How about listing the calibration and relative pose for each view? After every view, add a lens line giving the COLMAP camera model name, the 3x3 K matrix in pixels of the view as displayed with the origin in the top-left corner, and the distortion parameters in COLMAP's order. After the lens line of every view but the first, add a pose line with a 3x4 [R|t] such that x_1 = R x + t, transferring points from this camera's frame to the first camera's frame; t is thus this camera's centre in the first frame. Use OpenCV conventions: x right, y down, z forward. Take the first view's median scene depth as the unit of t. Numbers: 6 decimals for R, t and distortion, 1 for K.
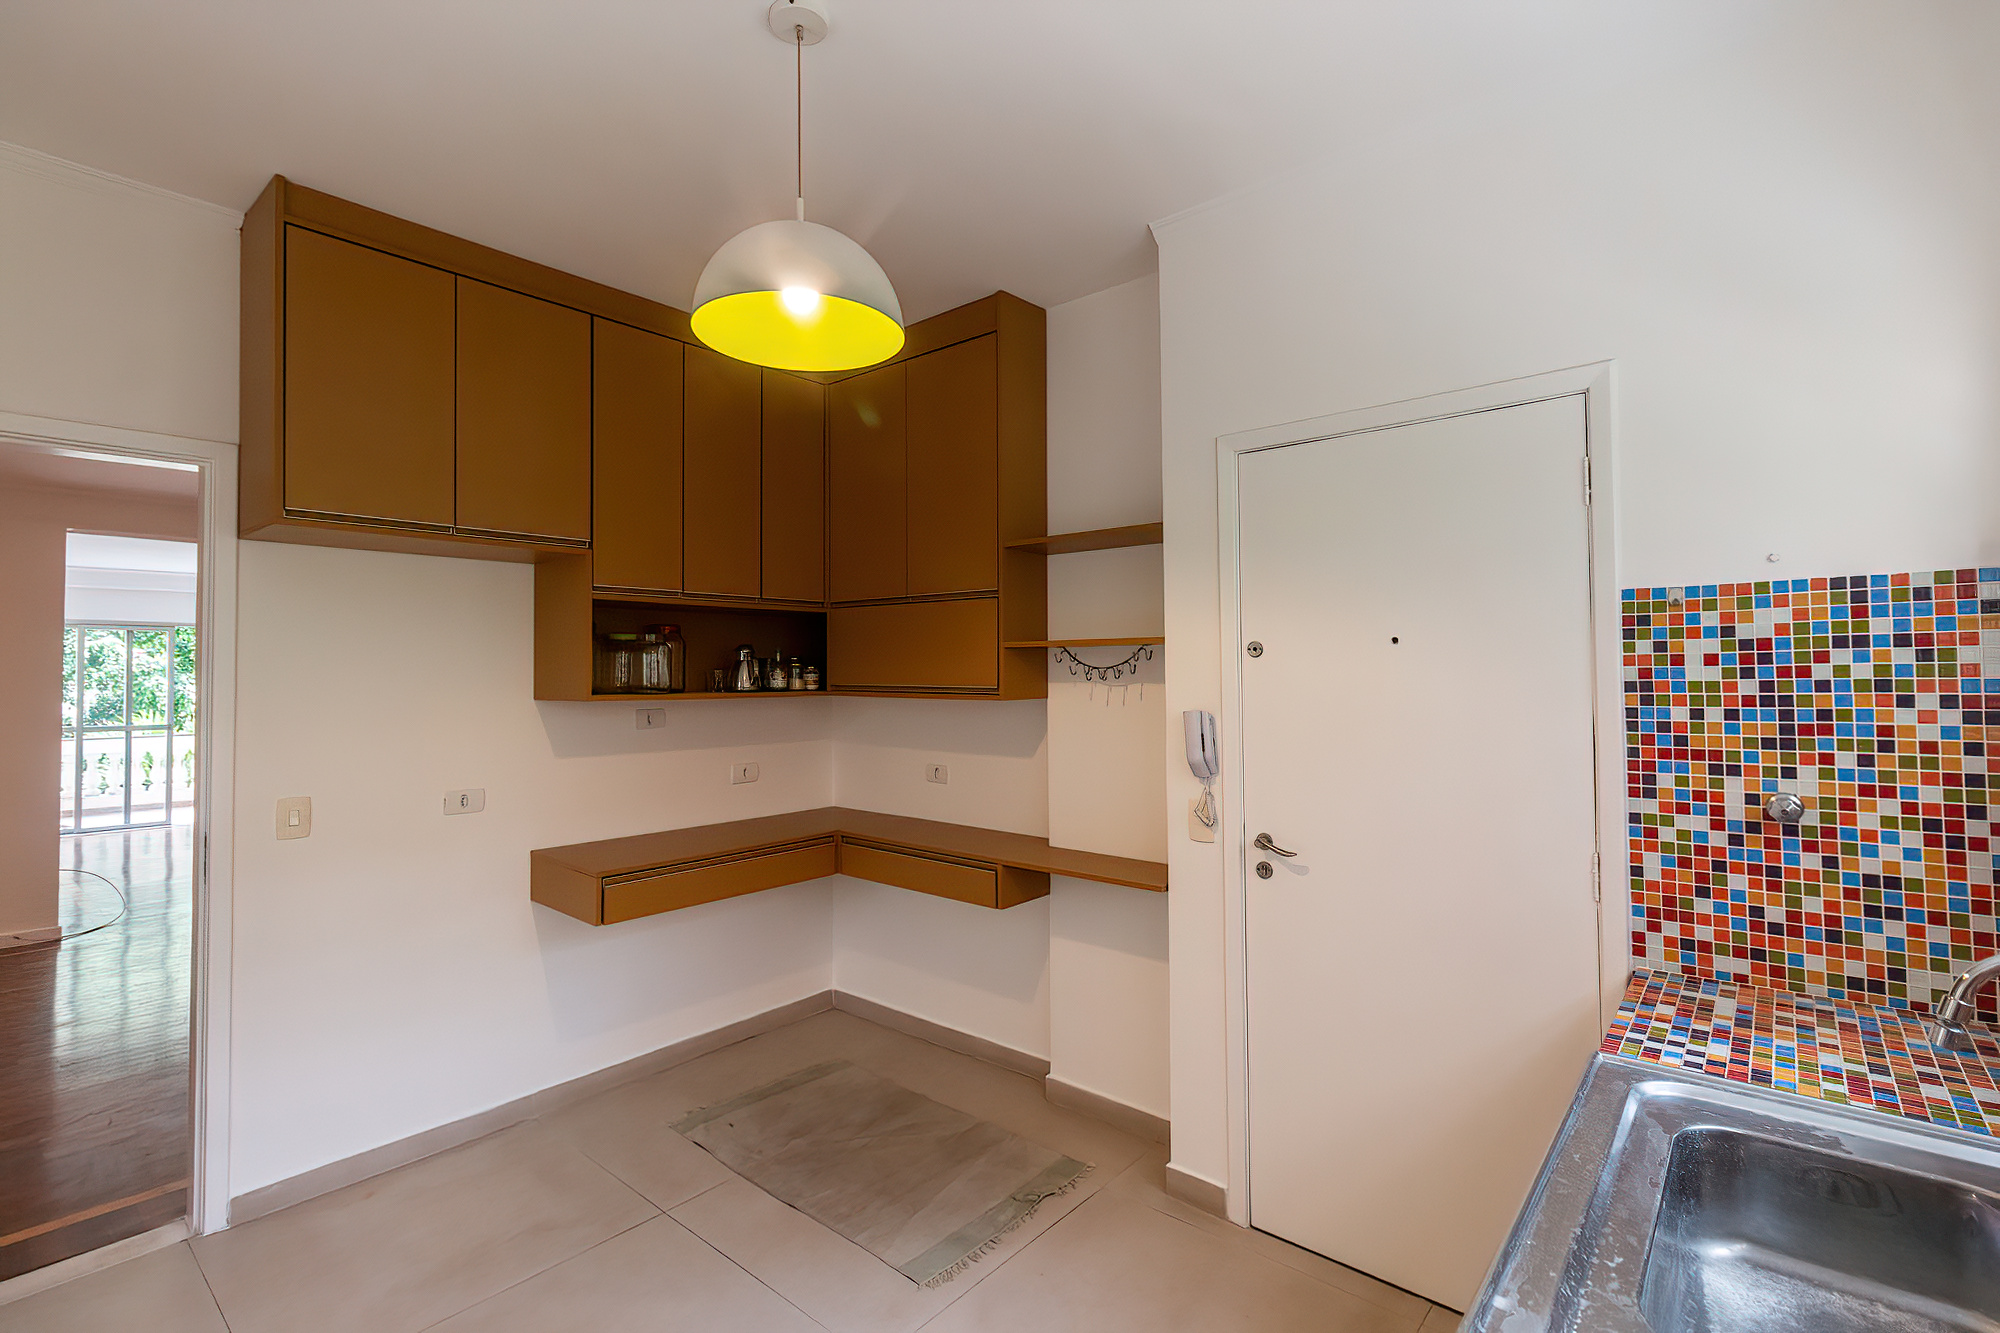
lens RADIAL K [[911.2, 0, 1008.4], [0, 911.2, 648.8], [0, 0, 1]] dist [0.001887, -0.000081]
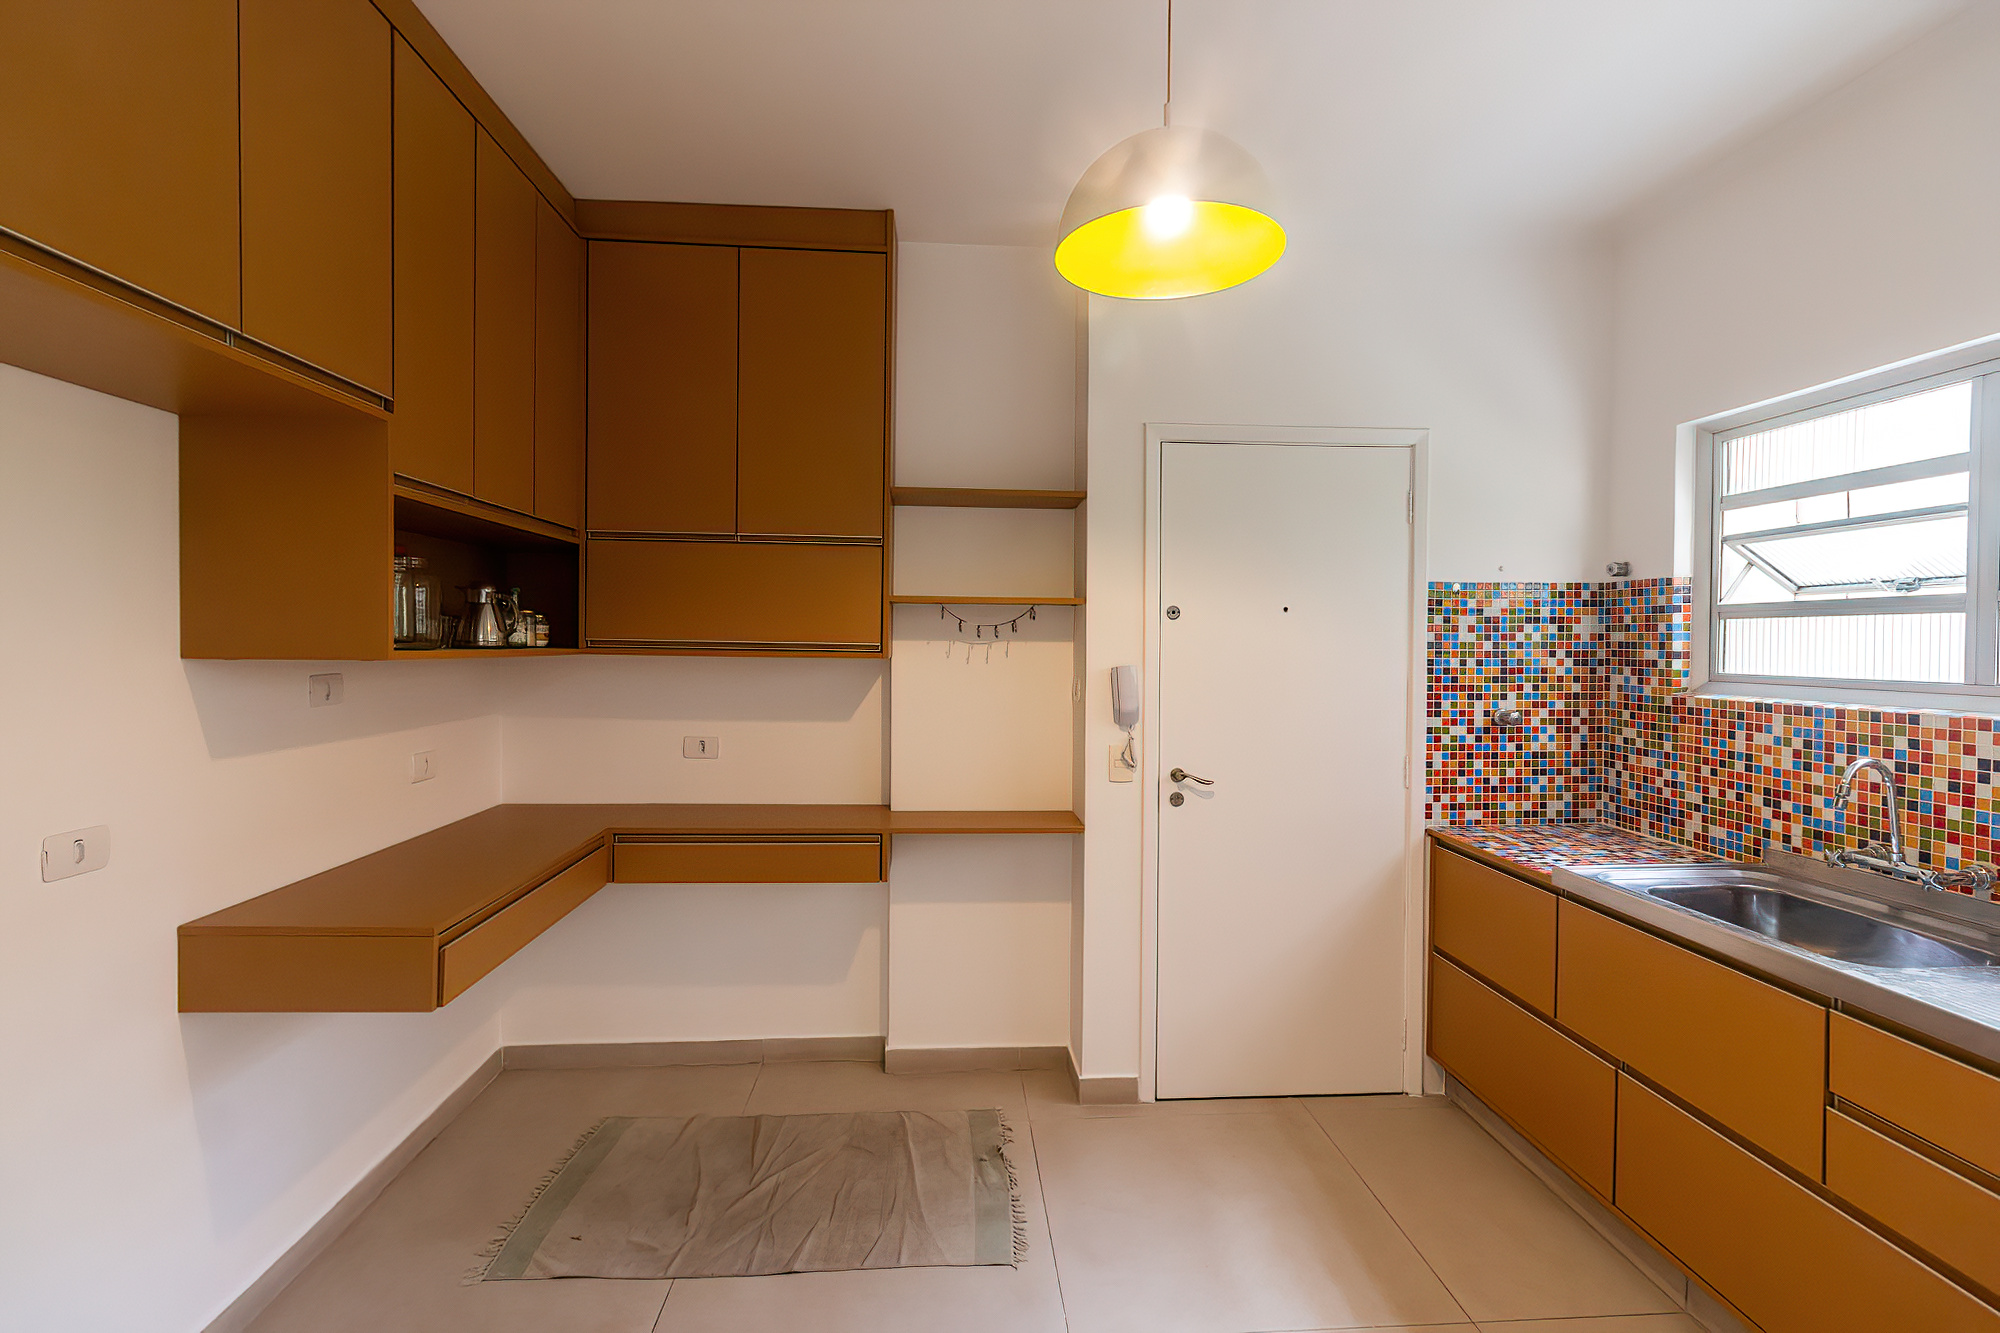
lens RADIAL K [[911.2, 0, 1008.4], [0, 911.2, 648.8], [0, 0, 1]] dist [0.001887, -0.000081]
pose [[0.715504, 0.006025, 0.698582, -0.936039], [-0.032101, 0.999190, 0.024261, 0.034163], [-0.697871, -0.039784, 0.715118, 0.415342]]
